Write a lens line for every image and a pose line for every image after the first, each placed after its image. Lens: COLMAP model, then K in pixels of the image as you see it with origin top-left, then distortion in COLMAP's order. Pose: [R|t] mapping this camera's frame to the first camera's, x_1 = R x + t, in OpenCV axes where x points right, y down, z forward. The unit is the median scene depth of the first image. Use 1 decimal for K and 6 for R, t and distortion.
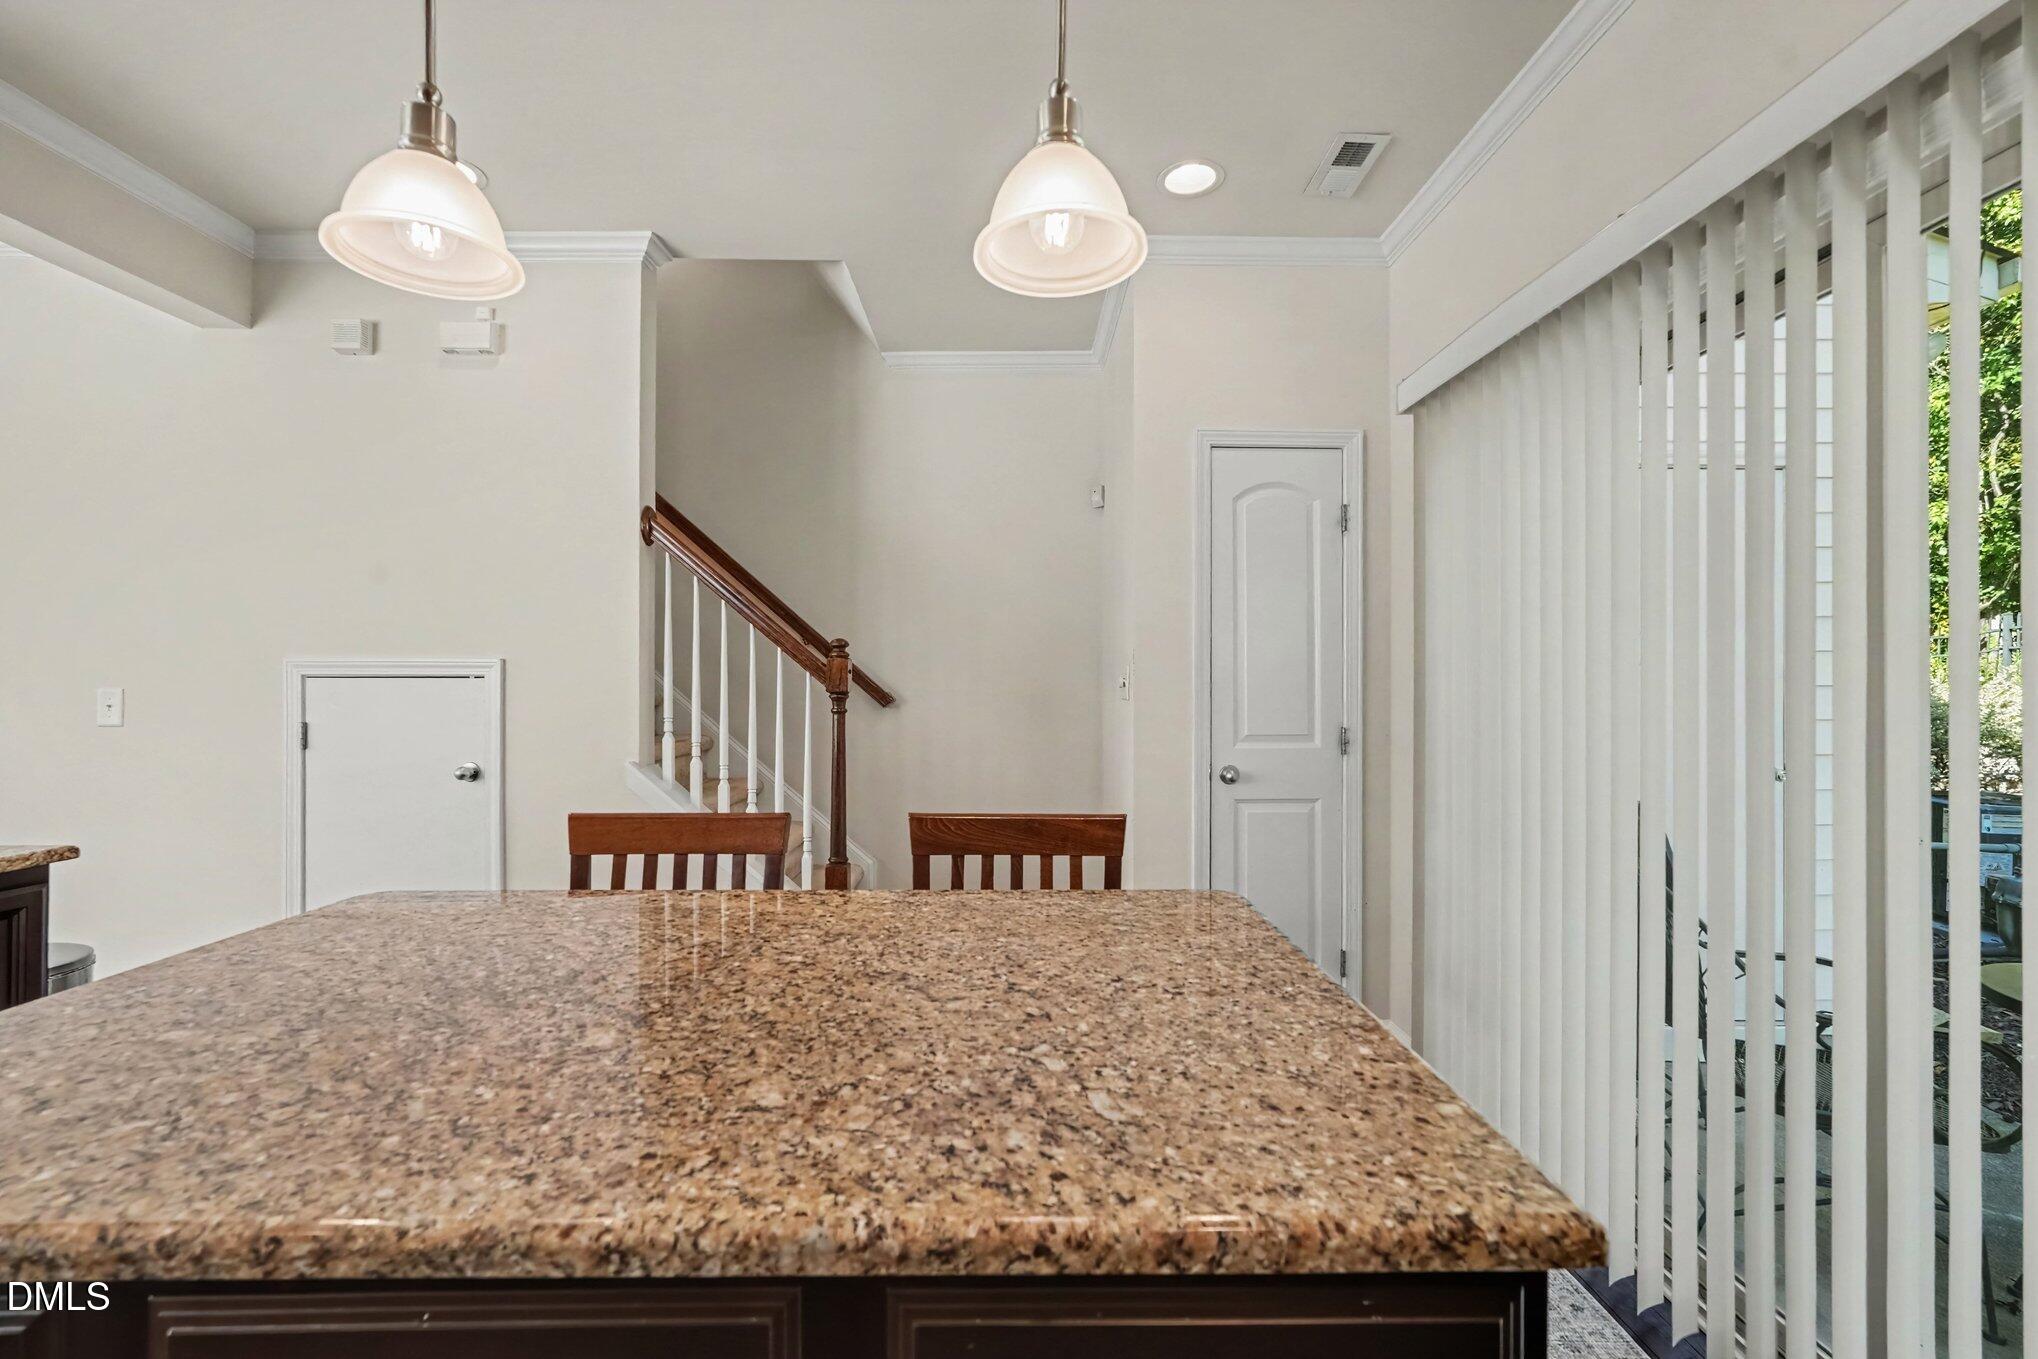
lens RADIAL K [[910.5, 0, 1021.5], [0, 910.5, 679.3], [0, 0, 1]] dist [-0.004883, 0.000731]
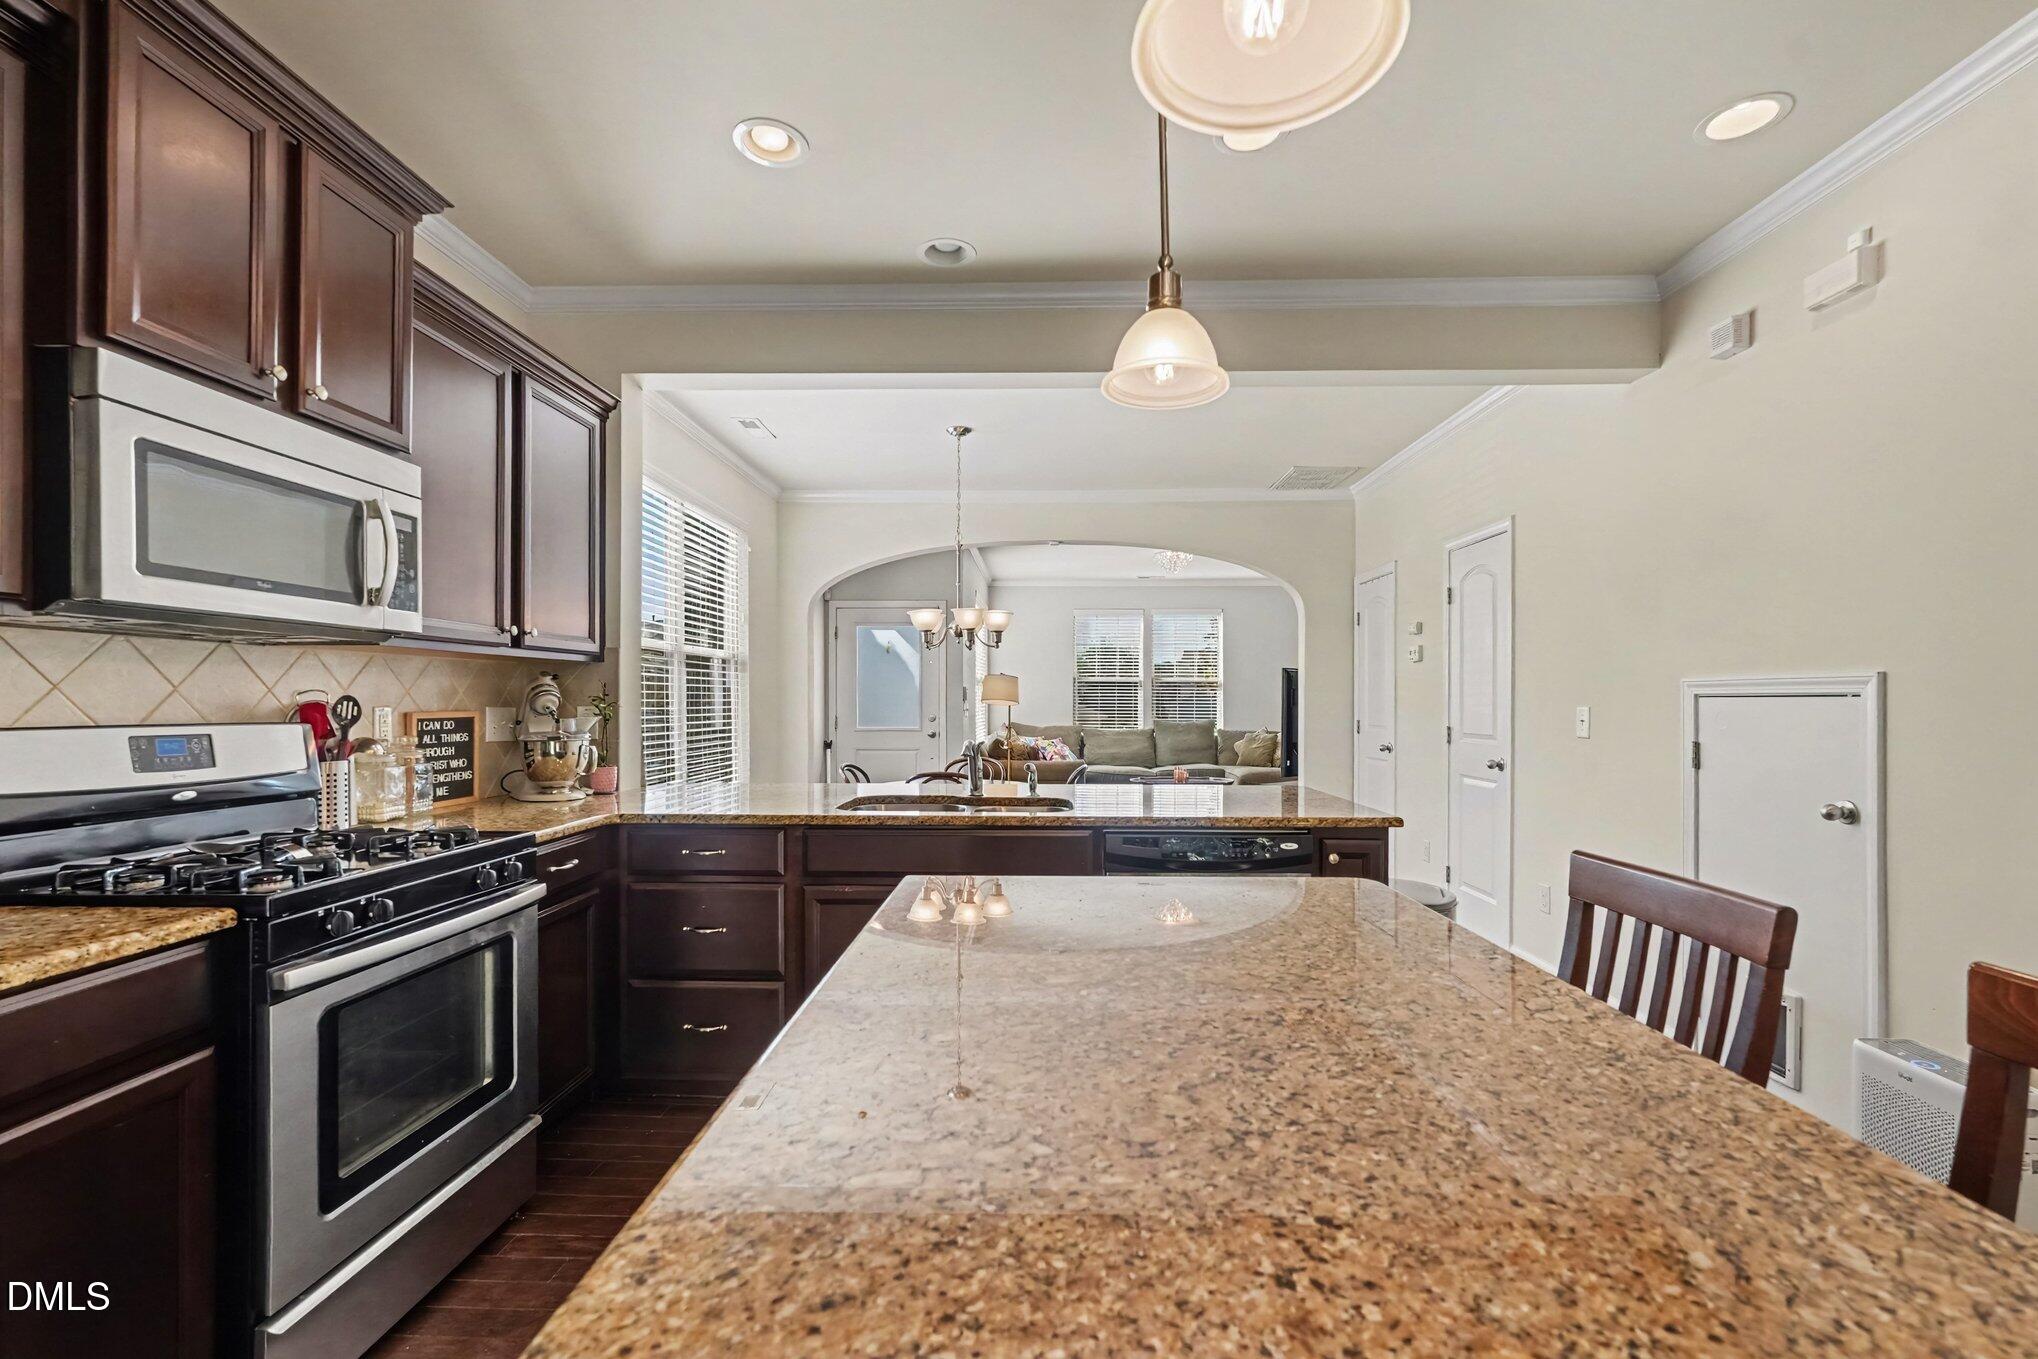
lens RADIAL K [[910.5, 0, 1011.8], [0, 910.5, 696.4], [0, 0, 1]] dist [-0.004883, 0.000731]
pose [[-0.055863, -0.005372, -0.998424, 0.670496], [0.002413, 0.999982, -0.005516, 0.003303], [0.998436, -0.002718, -0.055849, 0.814828]]
